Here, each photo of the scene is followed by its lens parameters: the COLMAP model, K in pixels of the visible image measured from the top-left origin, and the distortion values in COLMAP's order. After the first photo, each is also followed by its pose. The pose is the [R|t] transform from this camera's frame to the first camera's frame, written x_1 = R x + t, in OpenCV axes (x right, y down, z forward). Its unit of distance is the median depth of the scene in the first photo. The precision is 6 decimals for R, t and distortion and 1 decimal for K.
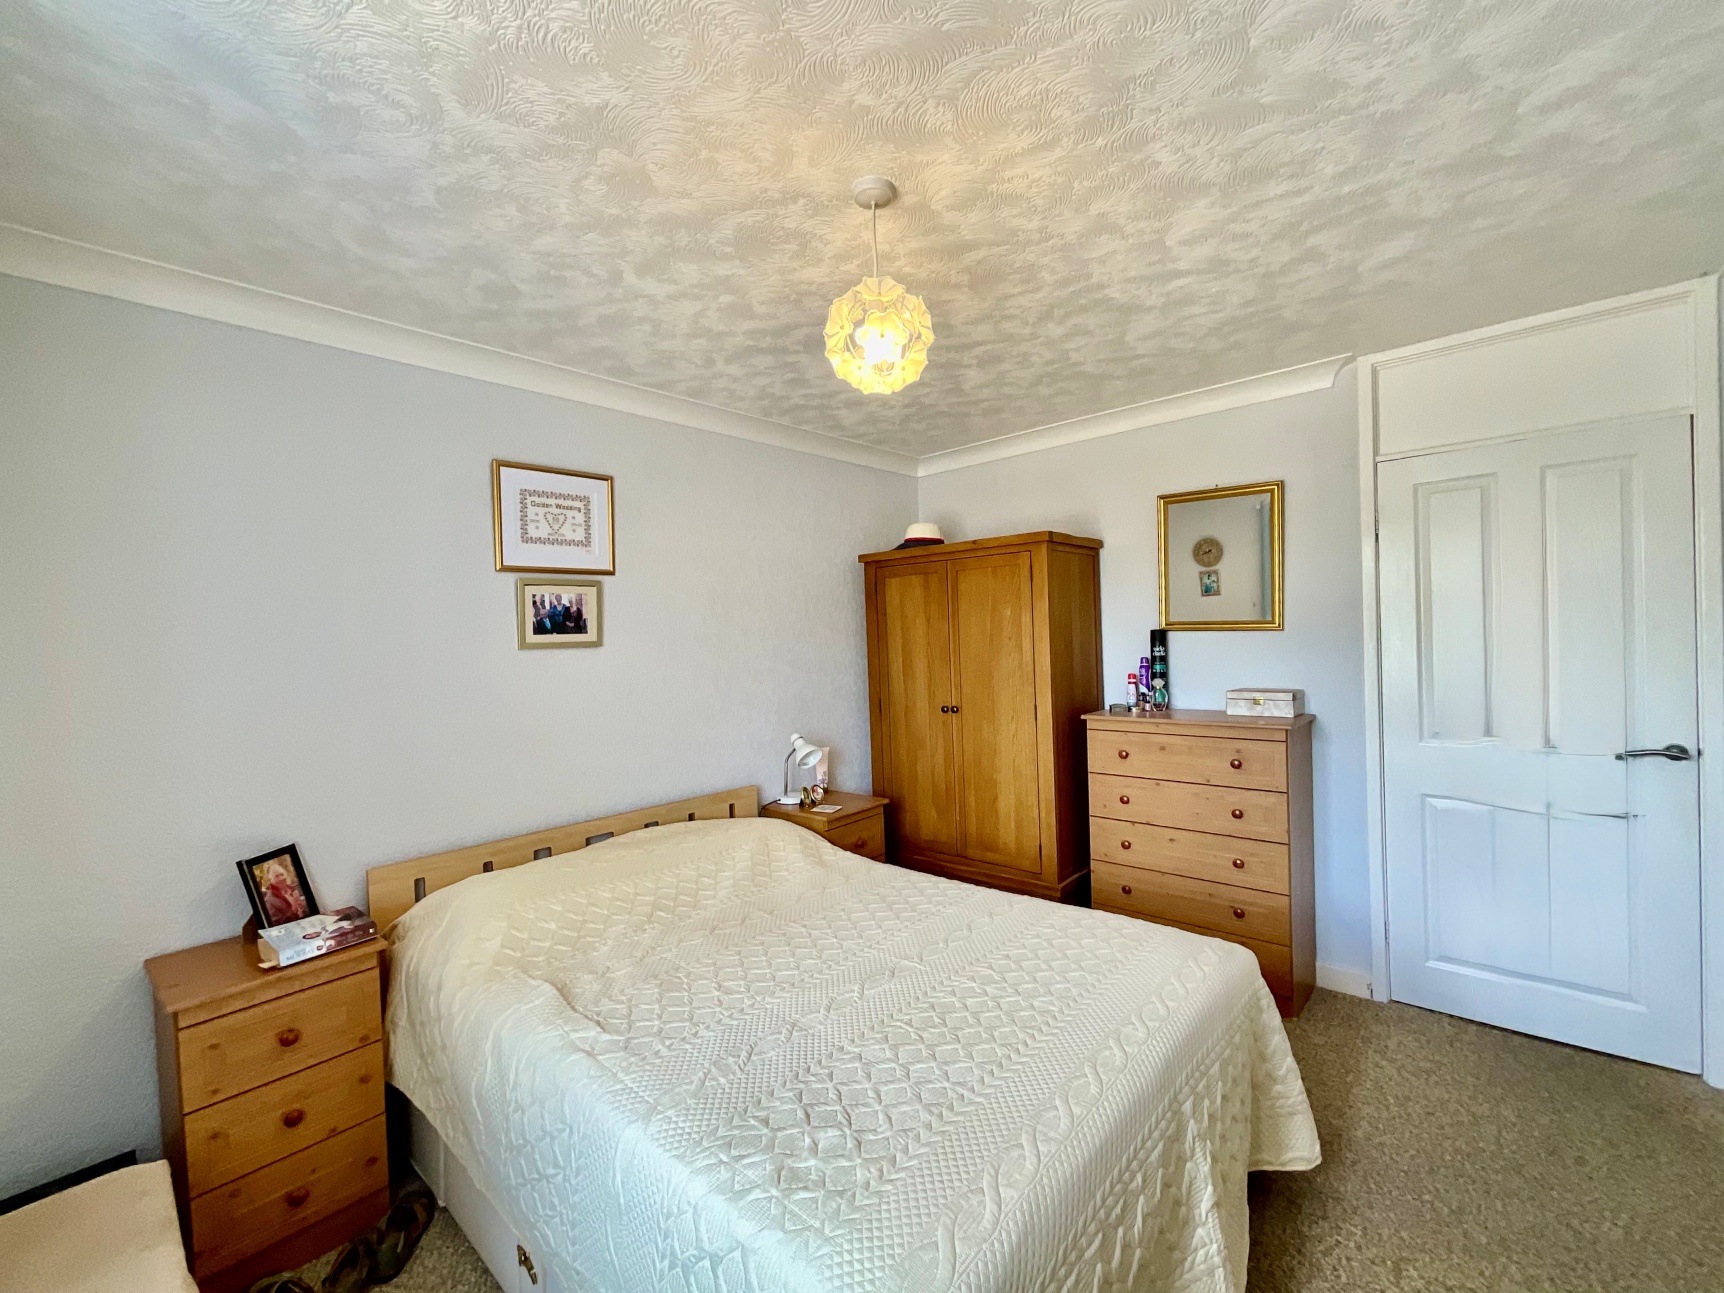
lens RADIAL K [[756.5, 0, 862.0], [0, 756.5, 646.5], [0, 0, 1]] dist [0.000221, -0.000276]
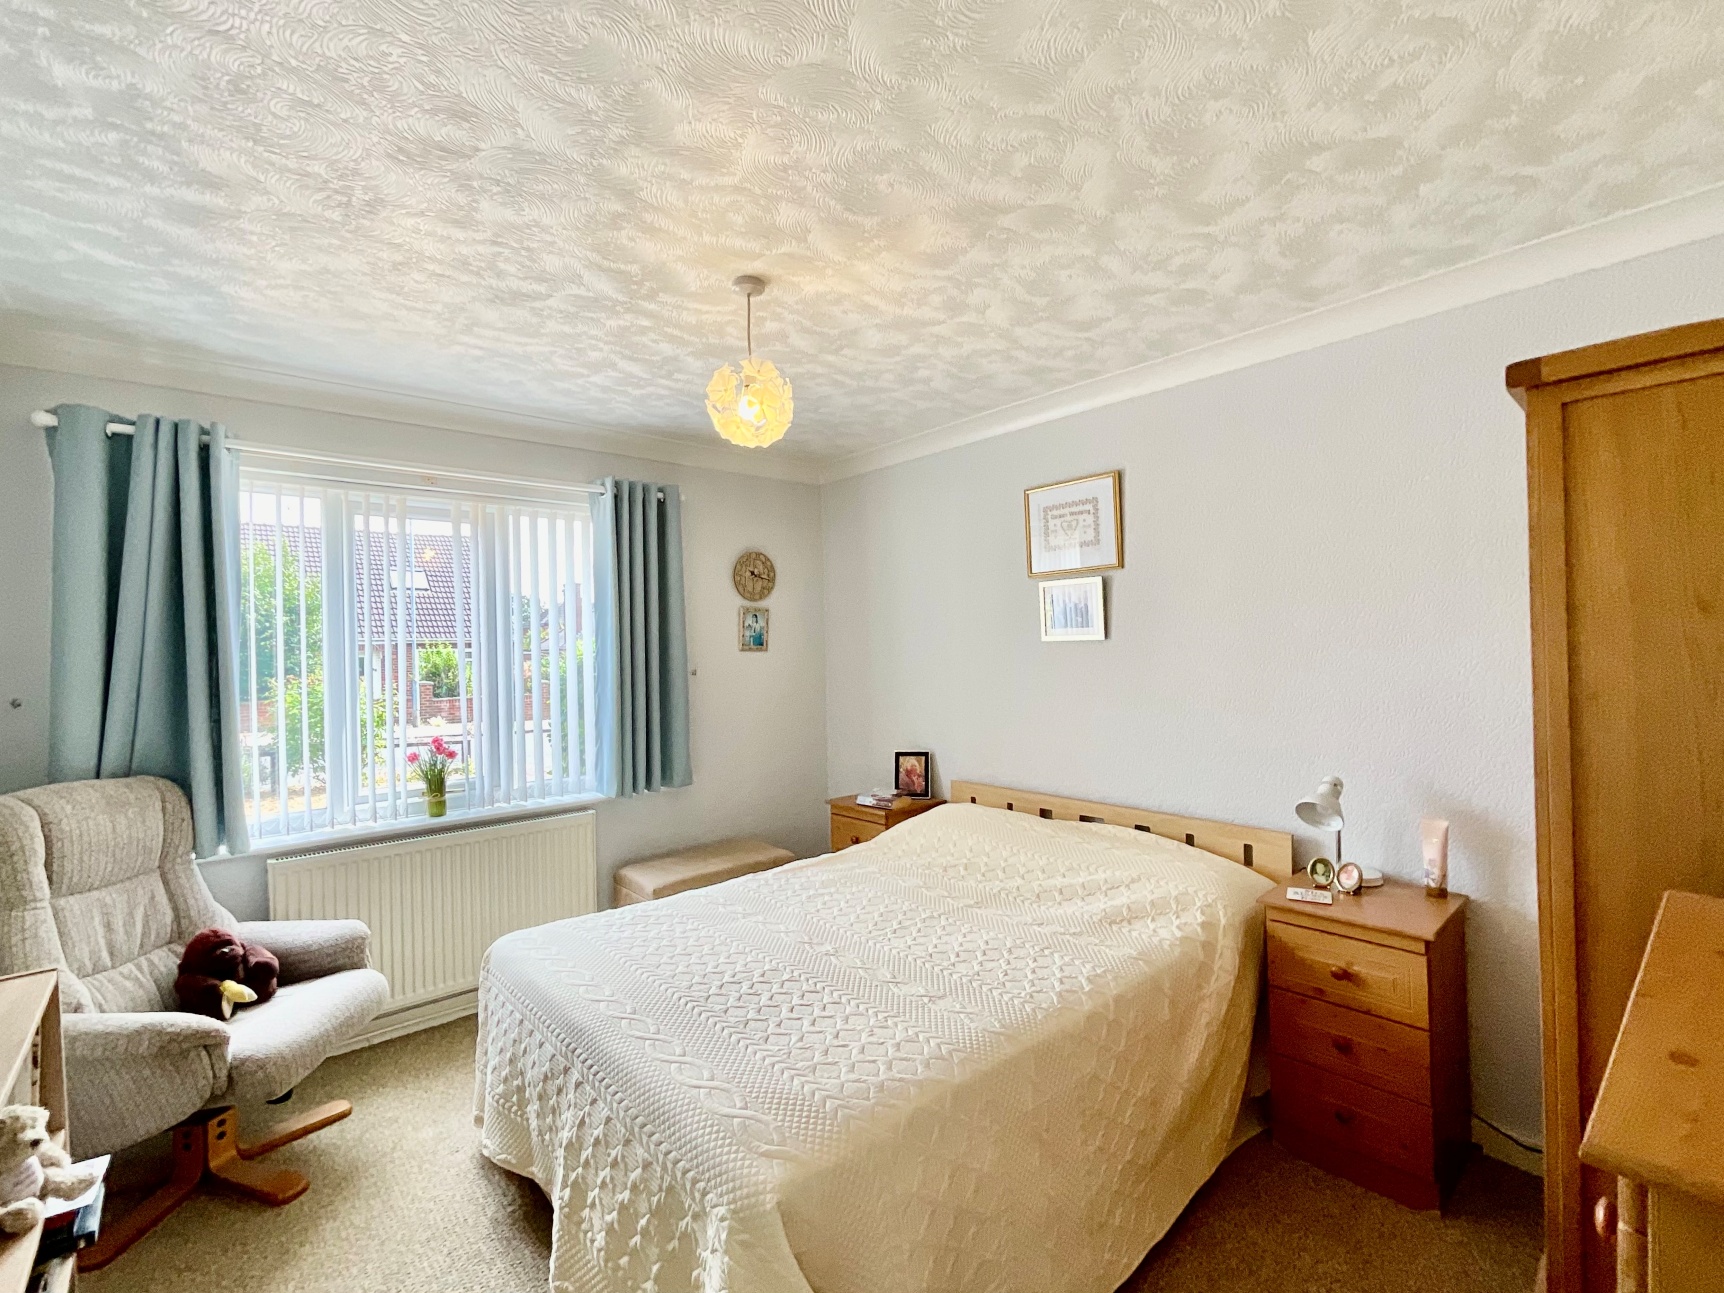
lens RADIAL K [[756.5, 0, 862.0], [0, 756.5, 646.5], [0, 0, 1]] dist [0.000221, -0.000276]
pose [[-0.122012, 0.037583, -0.991817, 0.745331], [0.010913, 0.999273, 0.036523, -0.033197], [0.992469, -0.006368, -0.122333, 0.821381]]
